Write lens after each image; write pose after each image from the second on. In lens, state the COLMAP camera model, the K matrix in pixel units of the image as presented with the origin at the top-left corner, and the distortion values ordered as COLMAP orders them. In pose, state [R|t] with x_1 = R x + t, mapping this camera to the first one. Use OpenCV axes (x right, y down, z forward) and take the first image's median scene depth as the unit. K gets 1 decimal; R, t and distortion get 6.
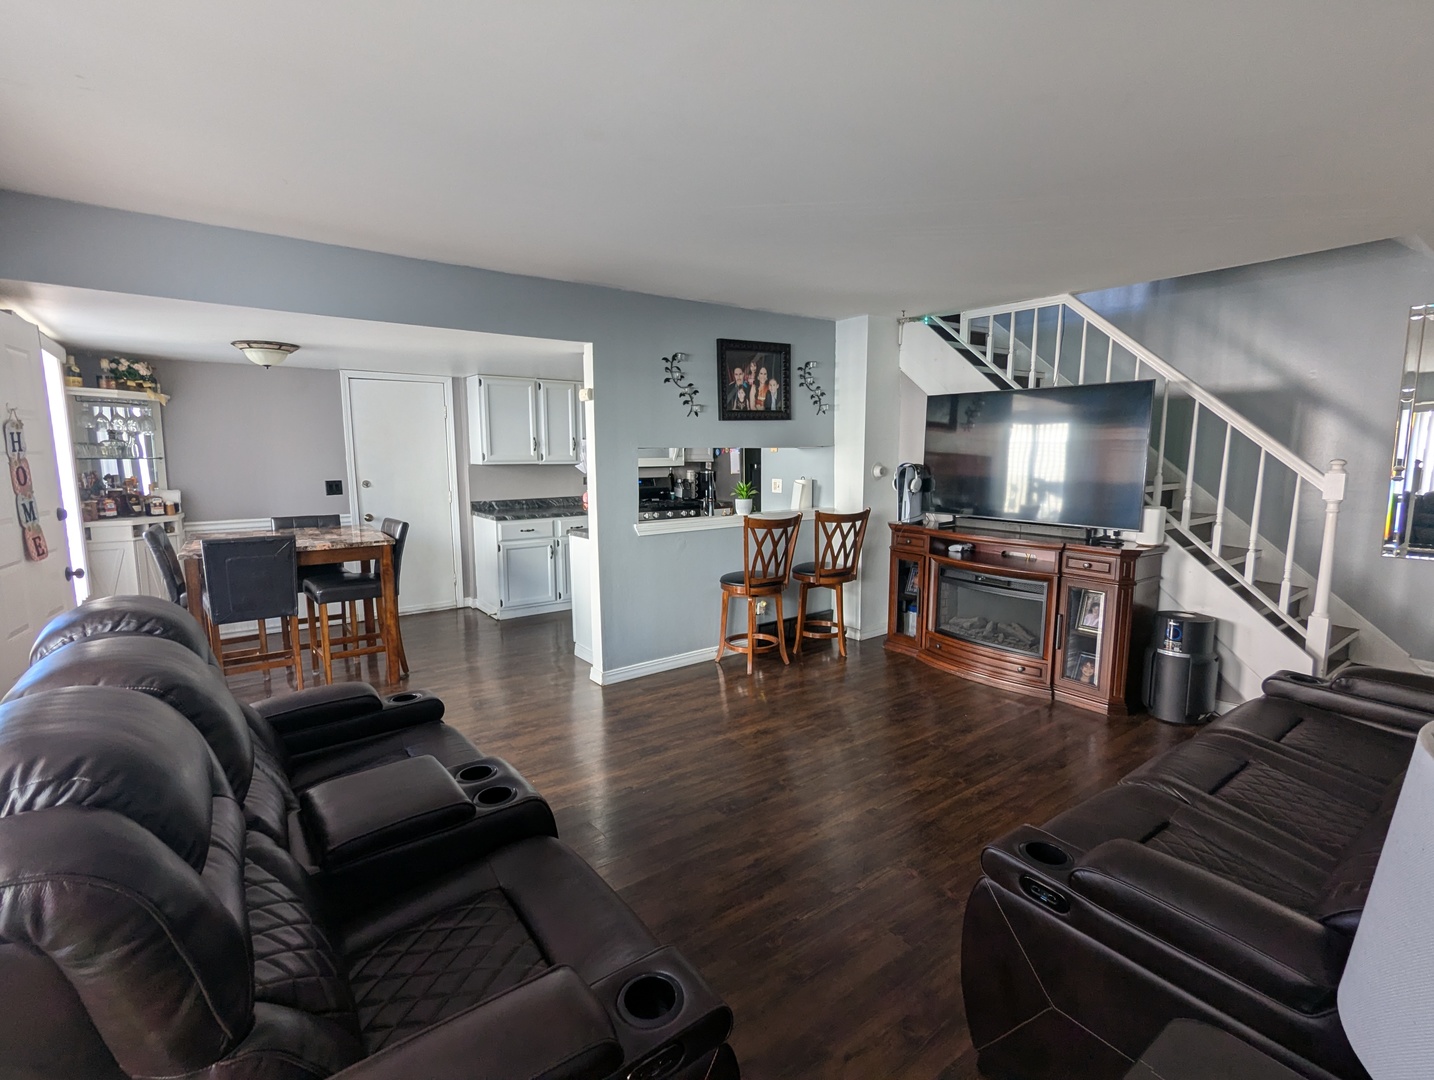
lens RADIAL K [[675.2, 0, 717.0], [0, 675.2, 540.0], [0, 0, 1]] dist [-0.002737, -0.001091]
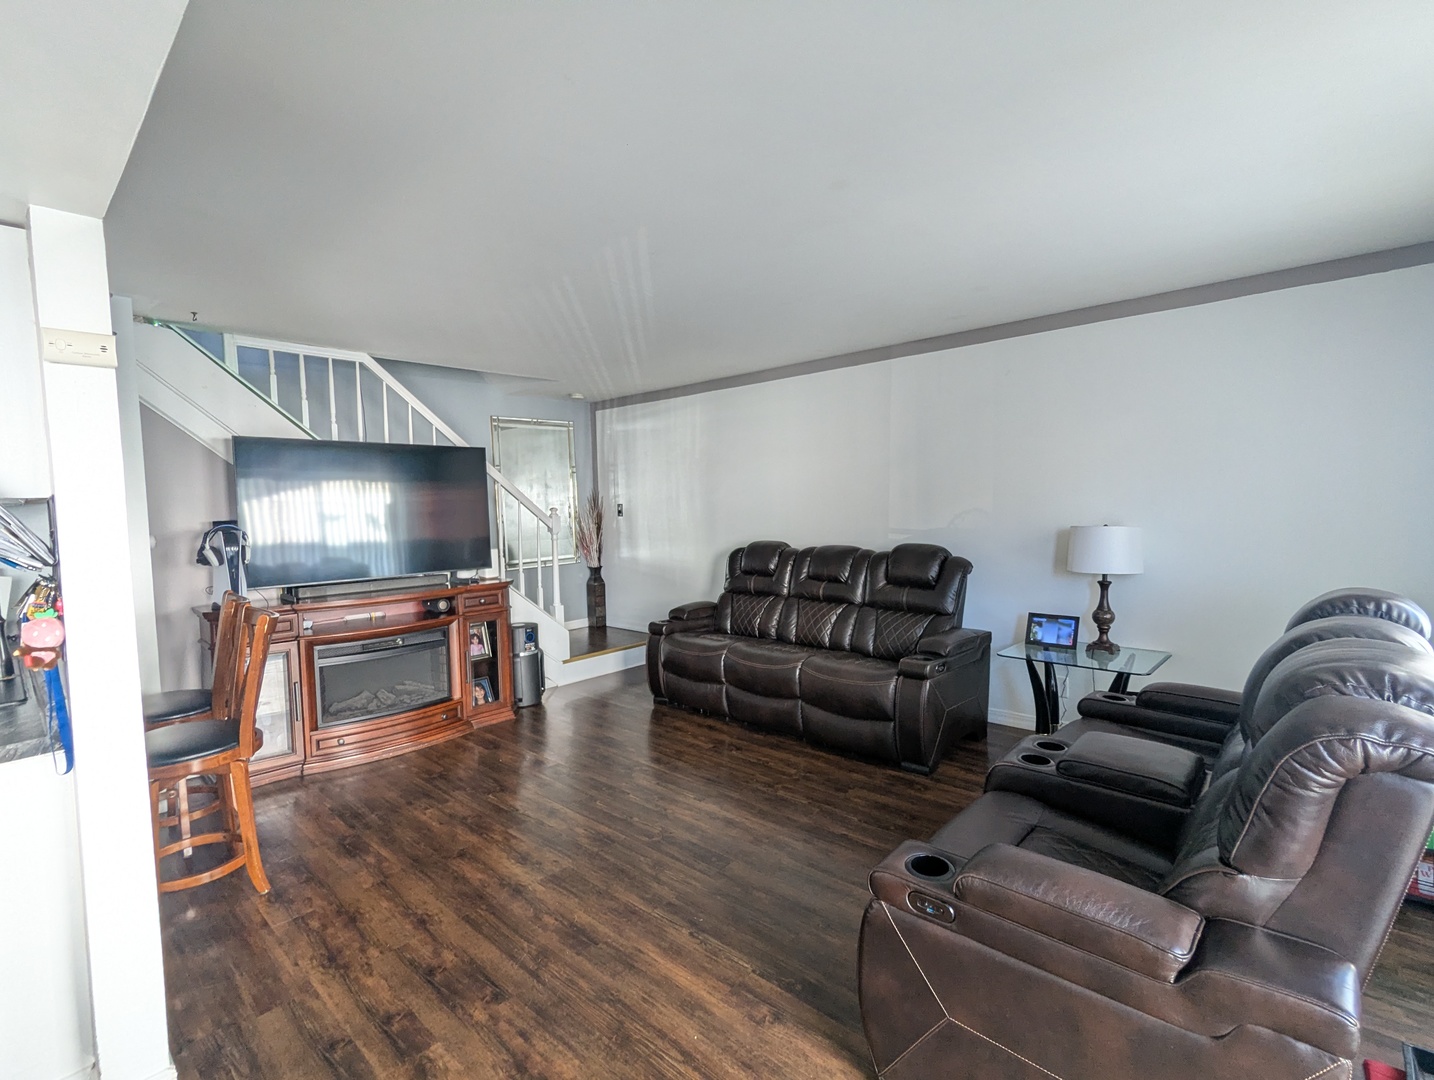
lens RADIAL K [[675.2, 0, 717.0], [0, 675.2, 540.0], [0, 0, 1]] dist [-0.002737, -0.001091]
pose [[-0.154584, -0.071121, 0.985416, -0.613742], [0.149084, 0.984305, 0.094428, -0.108266], [-0.976667, 0.161507, -0.141554, 0.701321]]
